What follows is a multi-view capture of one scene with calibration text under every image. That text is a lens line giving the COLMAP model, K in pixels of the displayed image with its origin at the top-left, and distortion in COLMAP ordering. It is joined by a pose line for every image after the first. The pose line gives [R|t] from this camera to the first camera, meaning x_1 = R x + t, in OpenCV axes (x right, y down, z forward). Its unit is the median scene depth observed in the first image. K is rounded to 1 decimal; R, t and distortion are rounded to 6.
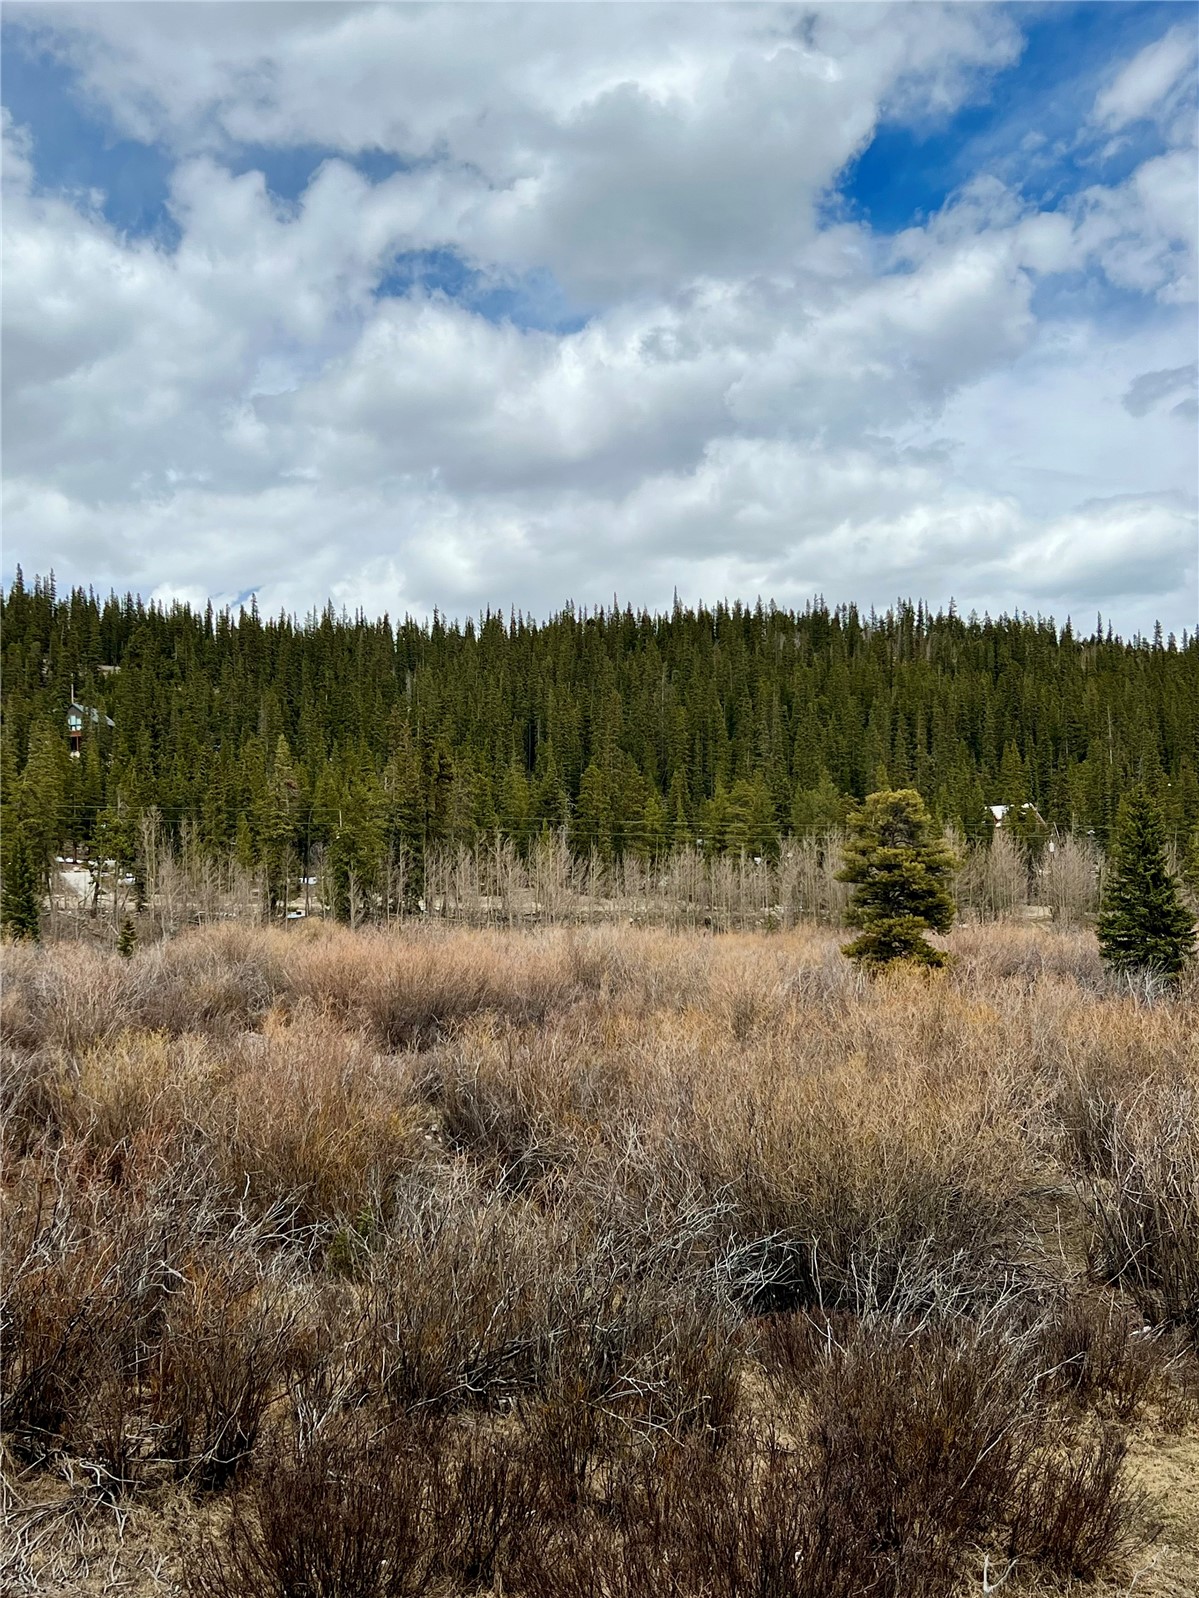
lens RADIAL K [[1646.3, 0, 597.9], [0, 1646.3, 800.1], [0, 0, 1]] dist [-0.004550, 0.000000]
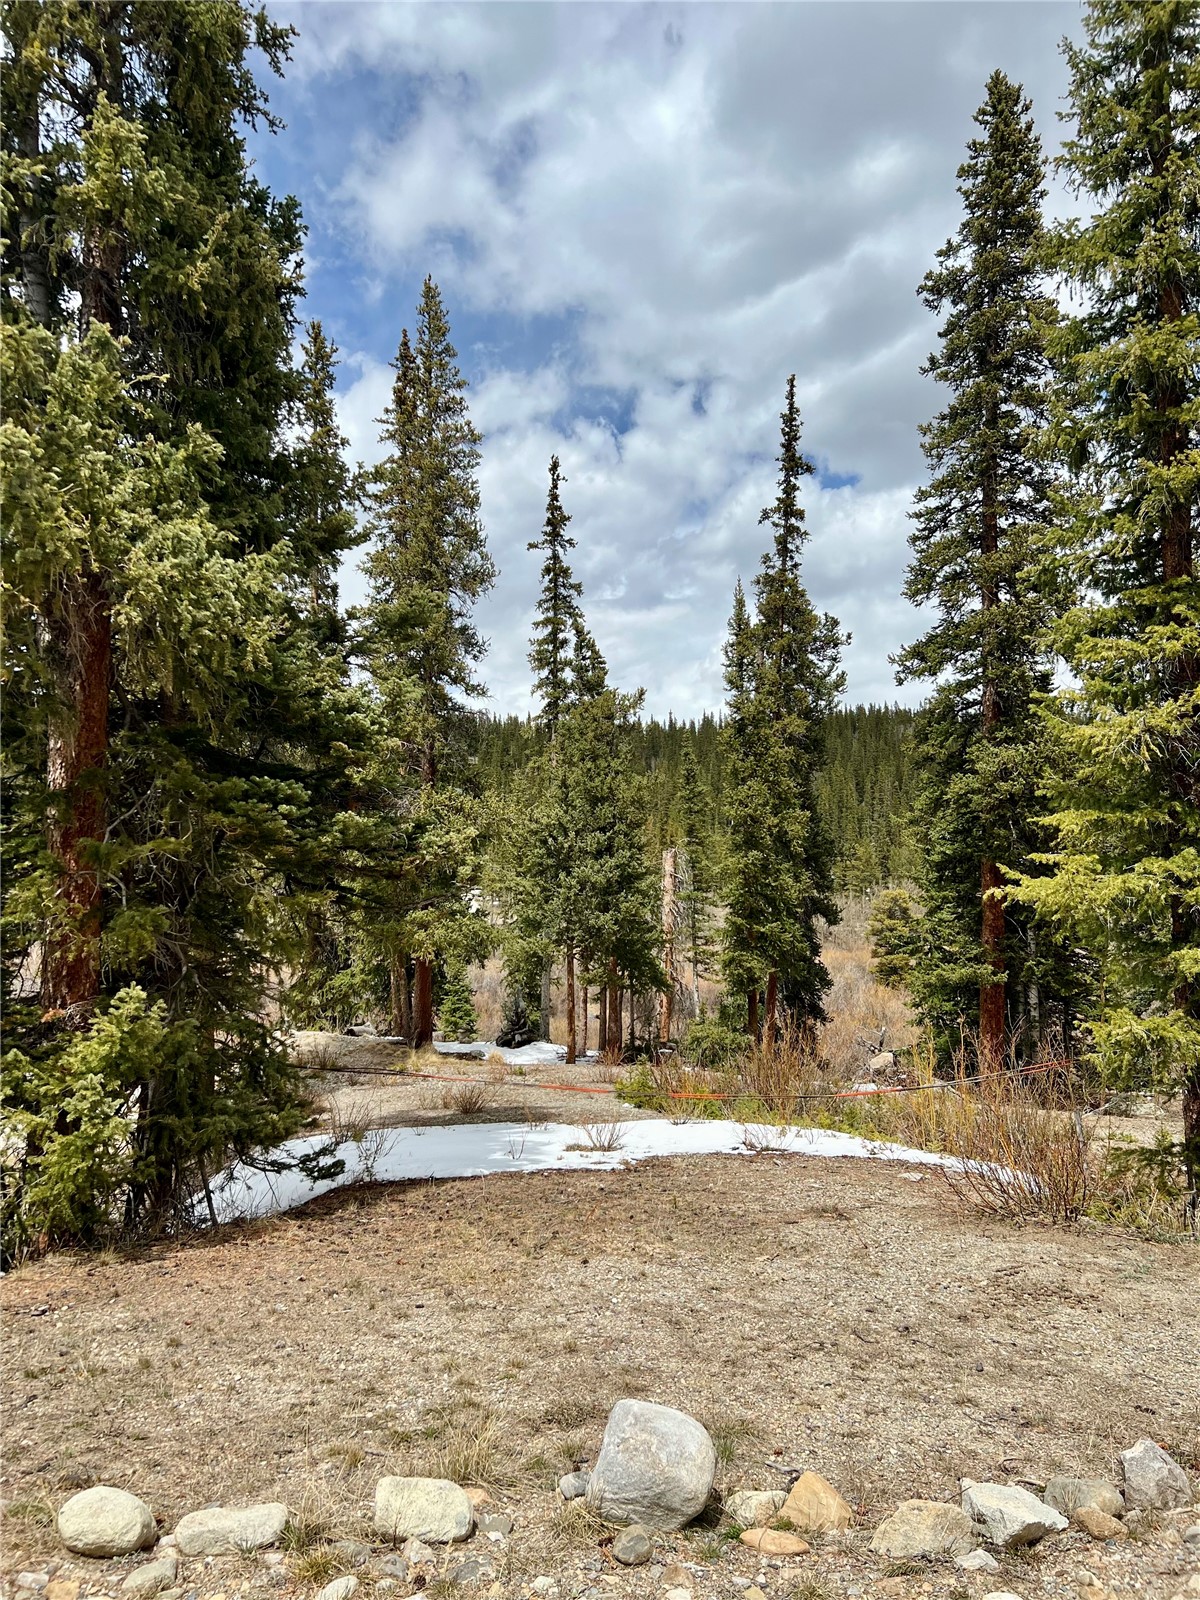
lens RADIAL K [[1207.8, 0, 583.9], [0, 1207.8, 795.6], [0, 0, 1]] dist [0.036719, -0.010563]
pose [[0.985222, -0.002200, -0.171266, 0.056758], [0.000967, 0.999973, -0.007282, -0.104462], [0.171277, 0.007009, 0.985198, -0.480587]]
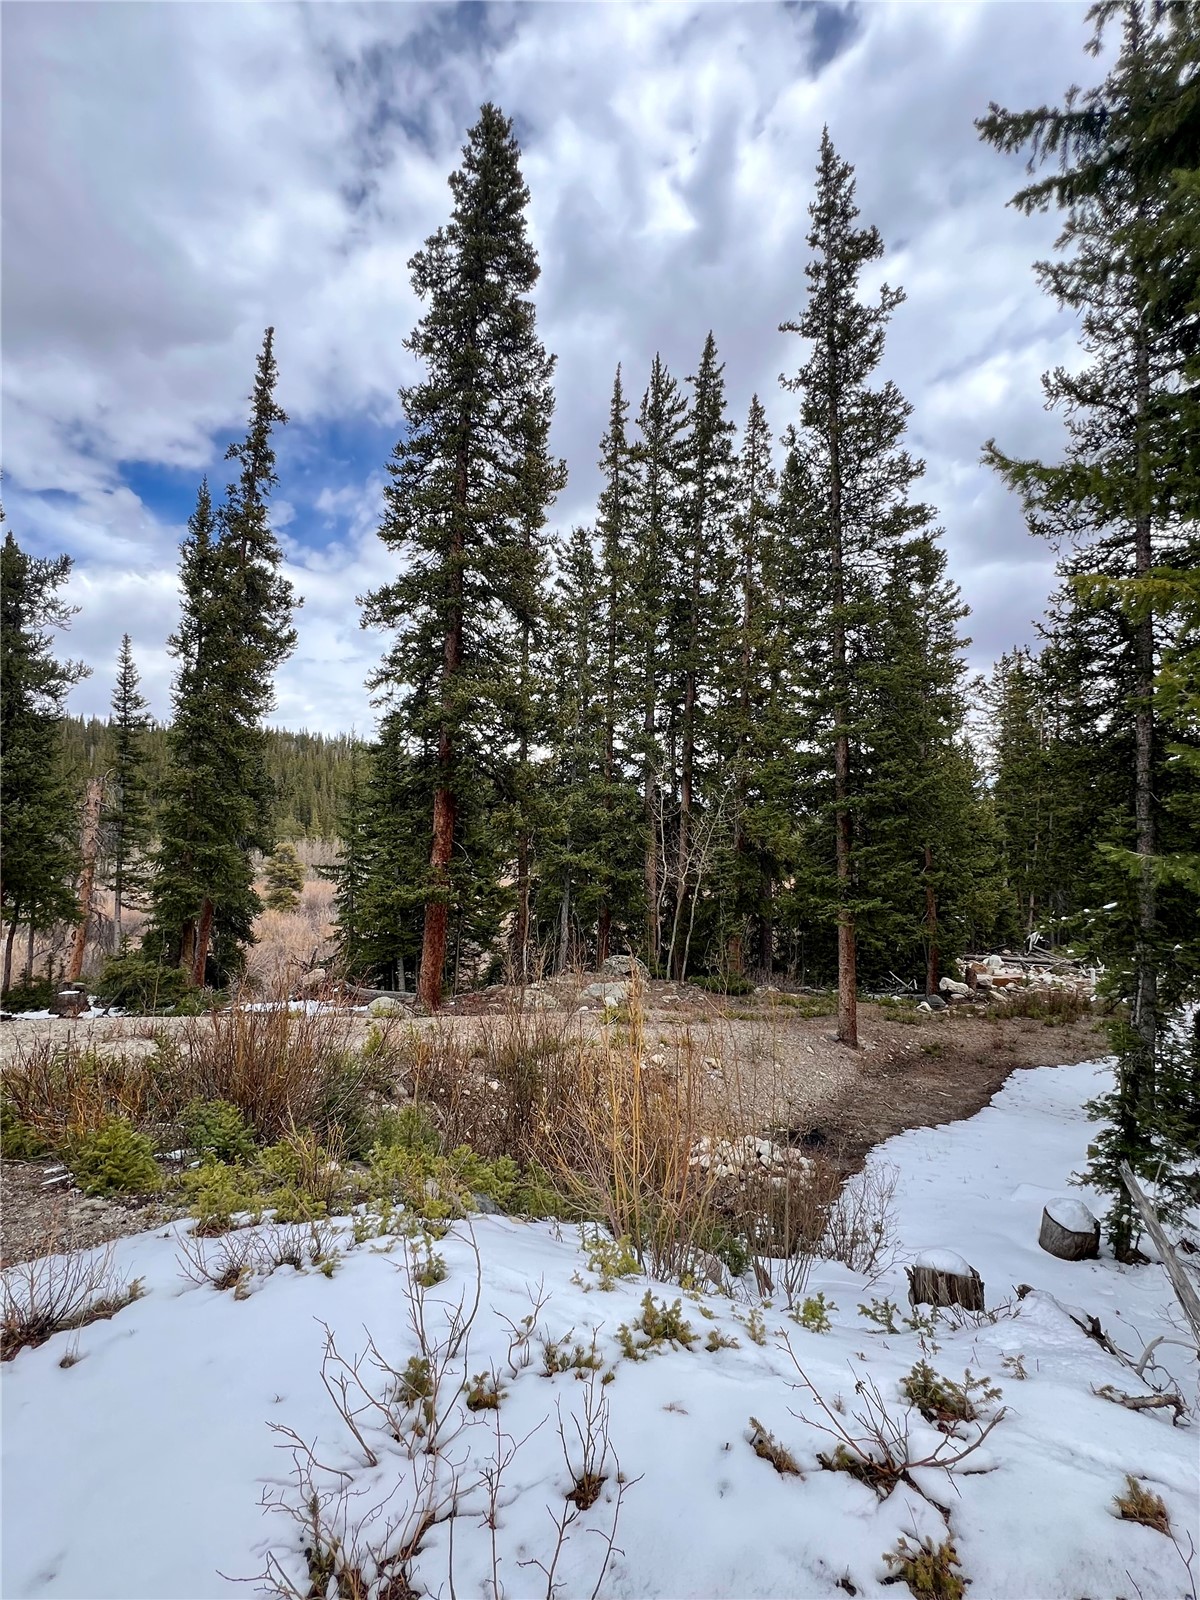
lens RADIAL K [[712.6, 0, 585.8], [0, 712.6, 801.3], [0, 0, 1]] dist [-0.005065, 0.001310]
pose [[0.878953, 0.061425, 0.472936, 0.045091], [-0.059443, 0.998048, -0.019150, -0.082987], [-0.473189, -0.011281, 0.880888, -0.333766]]
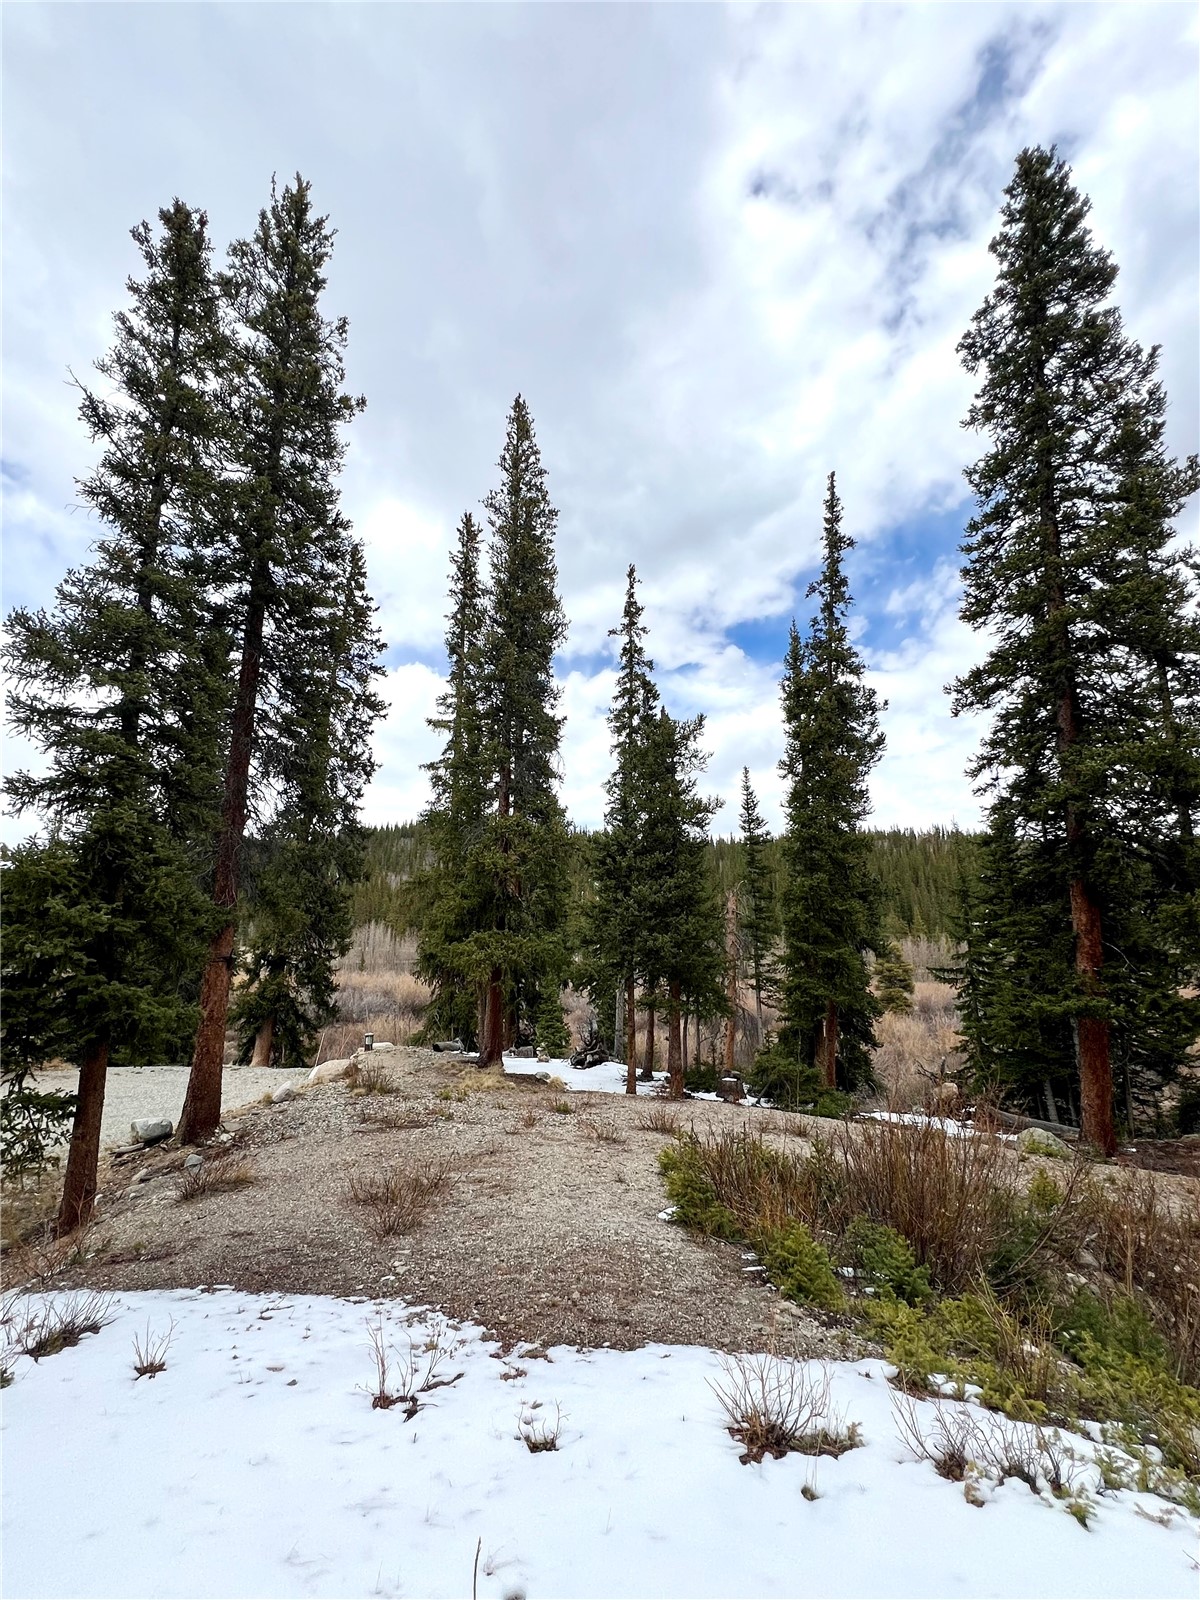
lens RADIAL K [[712.6, 0, 606.7], [0, 712.6, 803.9], [0, 0, 1]] dist [-0.005065, 0.001310]
pose [[0.962535, -0.028863, -0.269617, 0.041883], [-0.005172, 0.992183, -0.124682, -0.084160], [0.271108, 0.121405, 0.954862, -0.332007]]
